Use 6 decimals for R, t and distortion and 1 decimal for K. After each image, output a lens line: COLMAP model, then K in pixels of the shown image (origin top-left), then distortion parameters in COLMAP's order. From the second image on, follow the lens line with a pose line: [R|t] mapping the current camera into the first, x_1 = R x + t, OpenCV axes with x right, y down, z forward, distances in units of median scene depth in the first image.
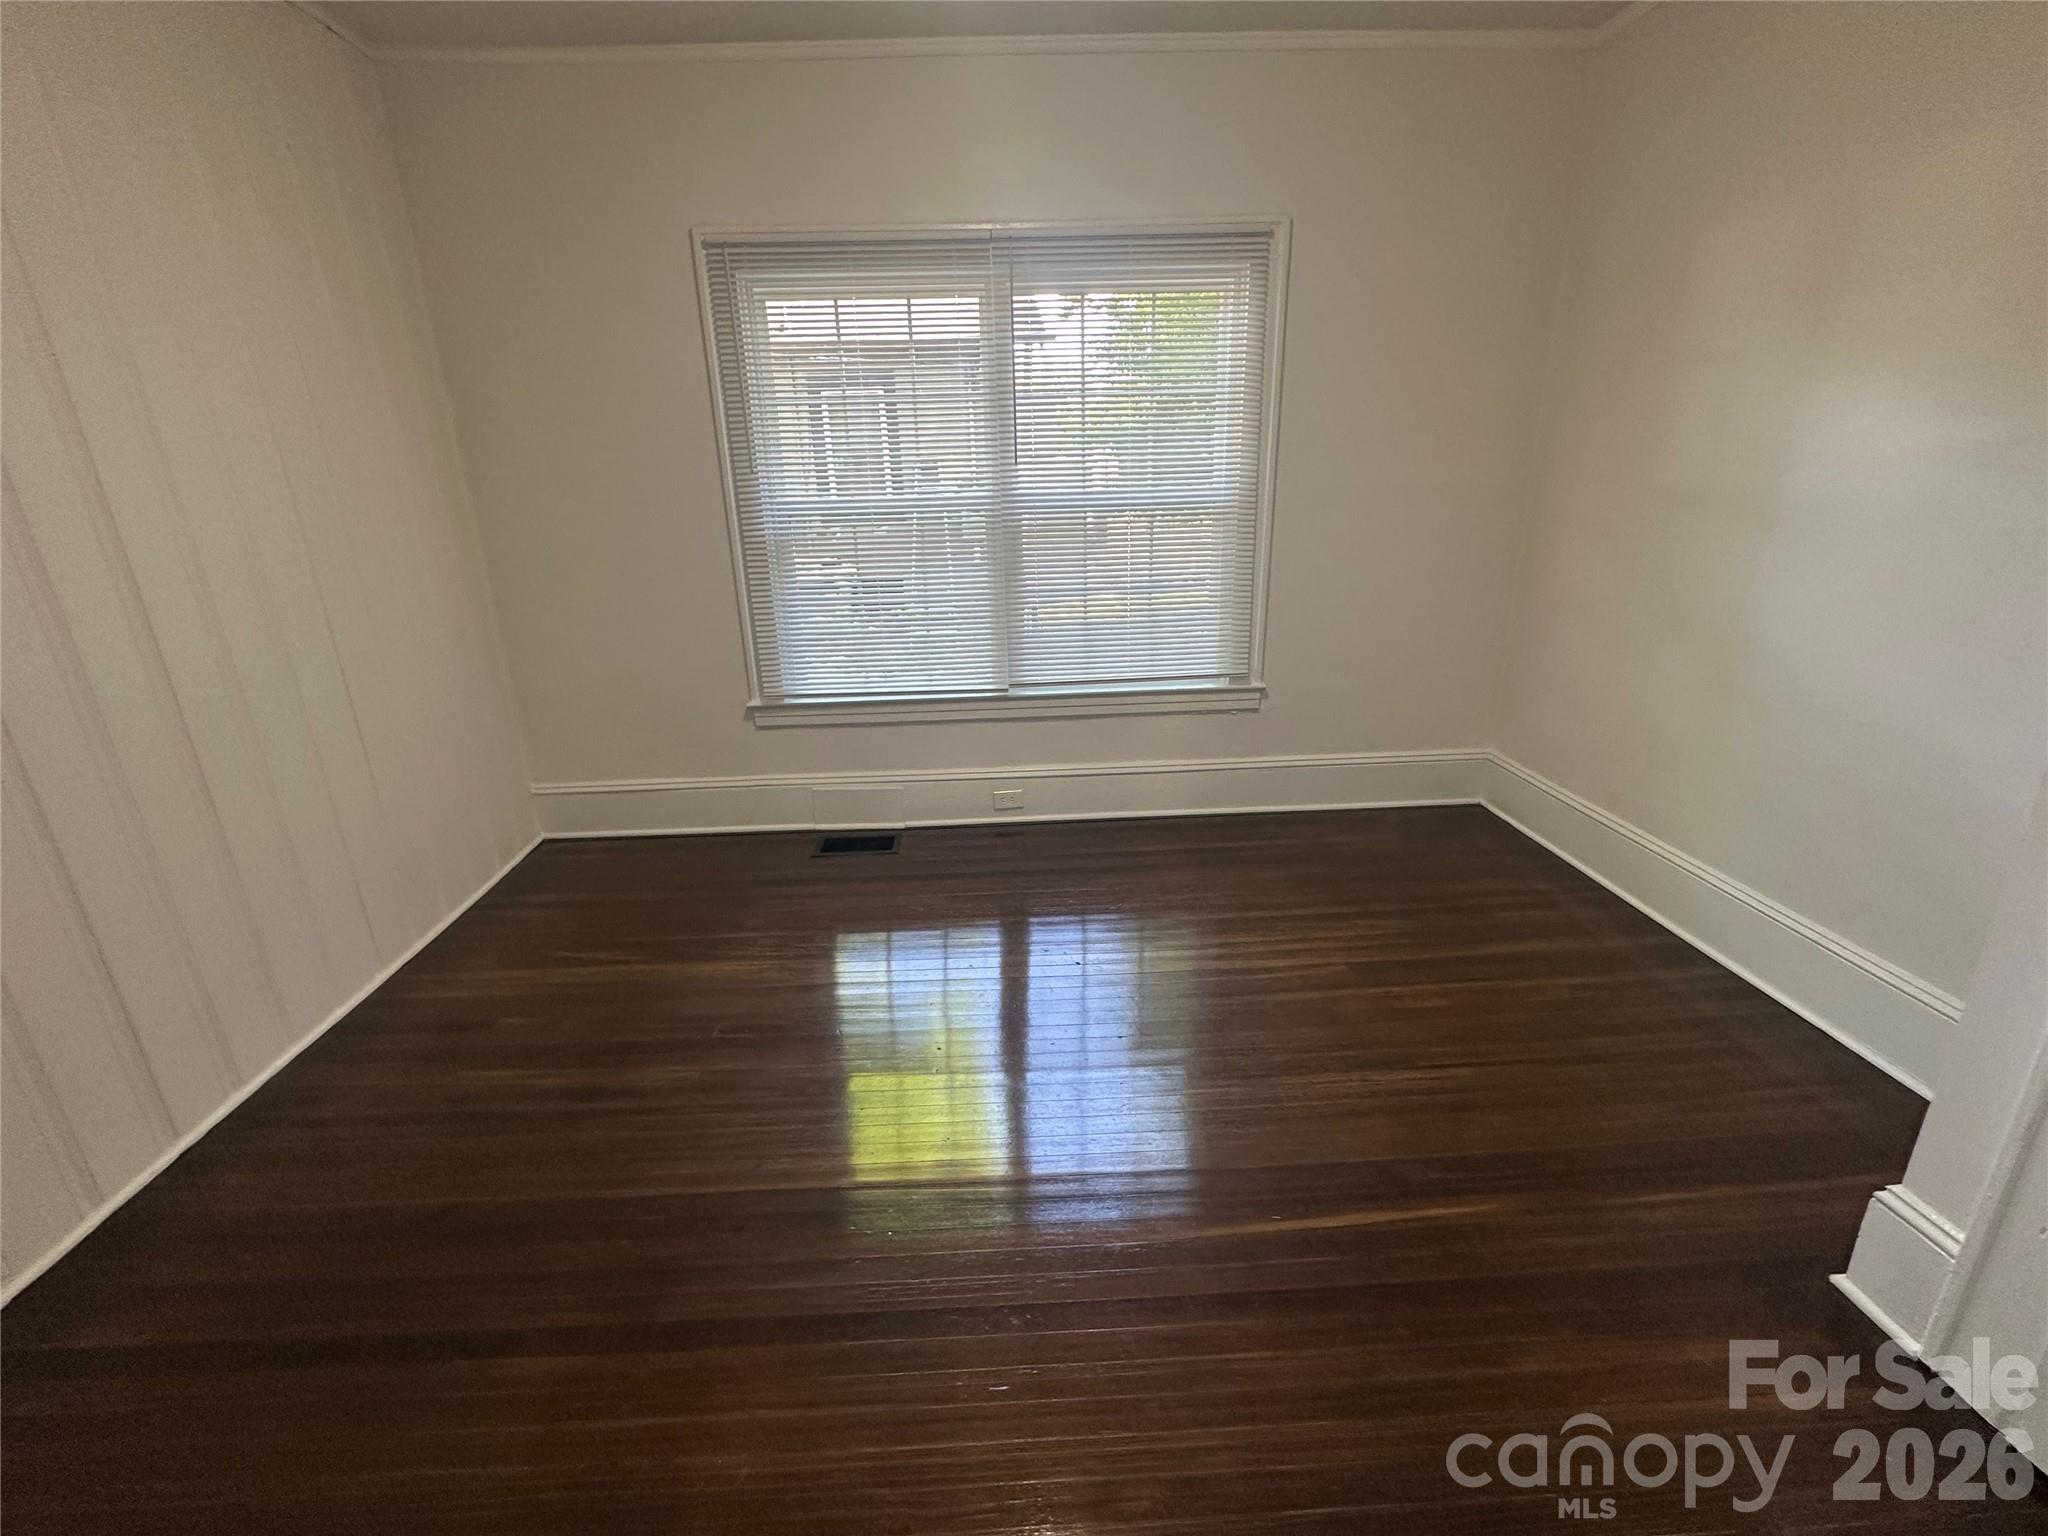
lens RADIAL K [[816.8, 0, 1018.0], [0, 816.8, 764.4], [0, 0, 1]] dist [-0.004918, 0.001249]
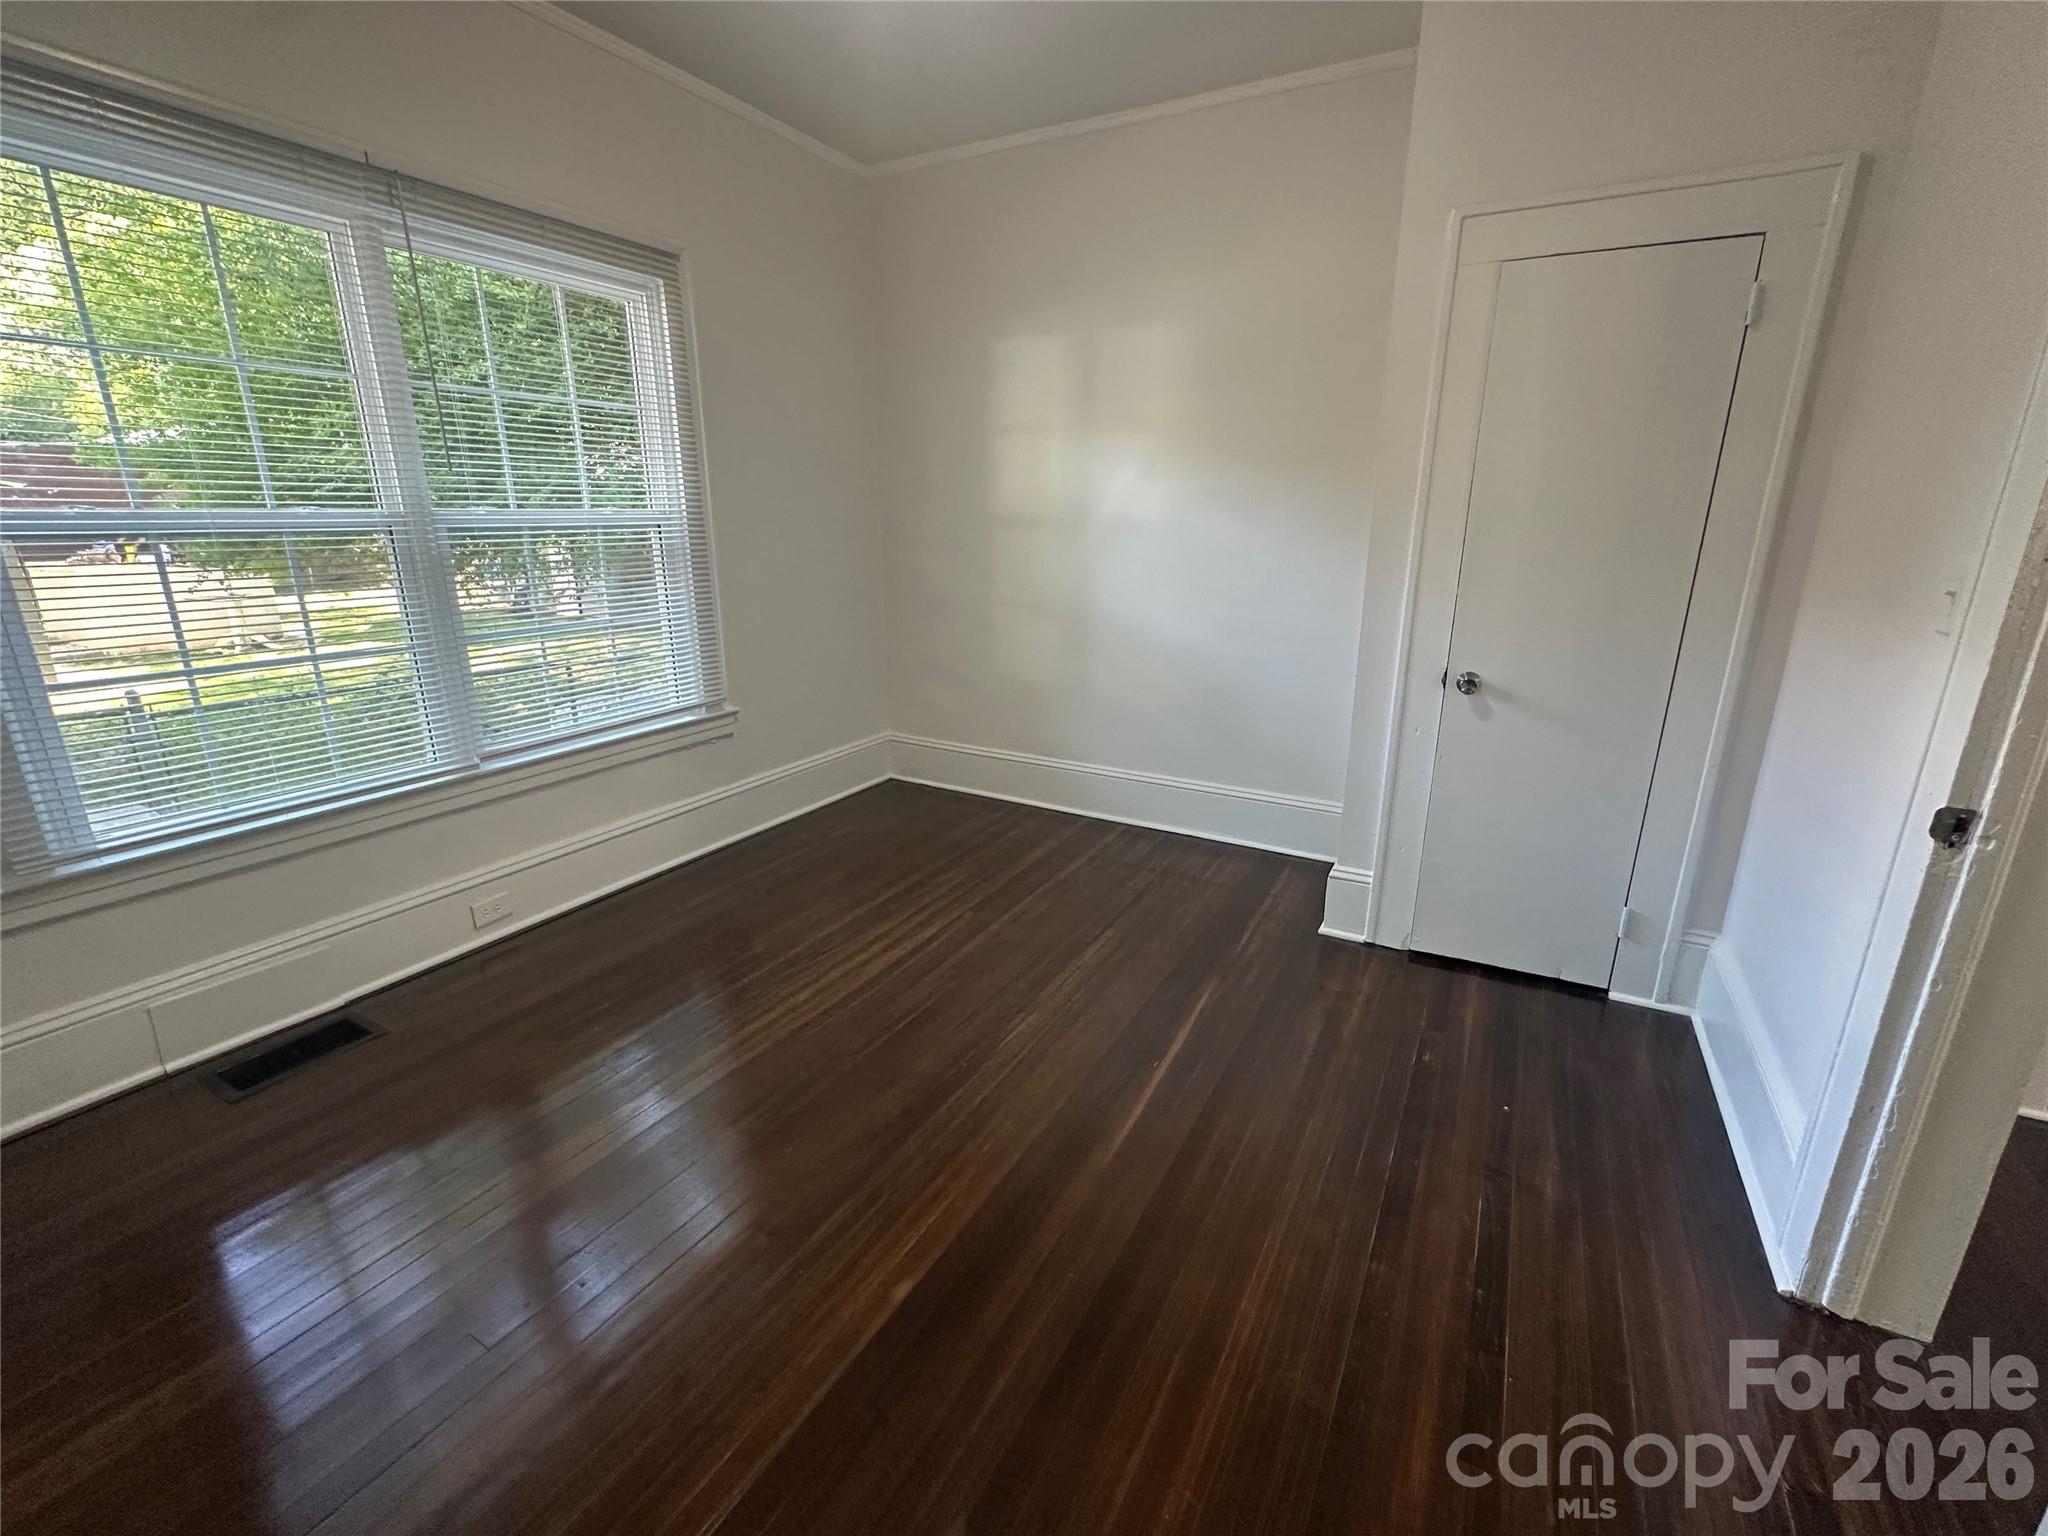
lens RADIAL K [[816.8, 0, 1031.9], [0, 816.8, 753.6], [0, 0, 1]] dist [-0.004918, 0.001249]
pose [[0.555624, -0.207006, 0.805252, -0.325439], [0.247334, 0.965816, 0.077621, -0.032765], [-0.793793, 0.156038, 0.587830, 0.136653]]
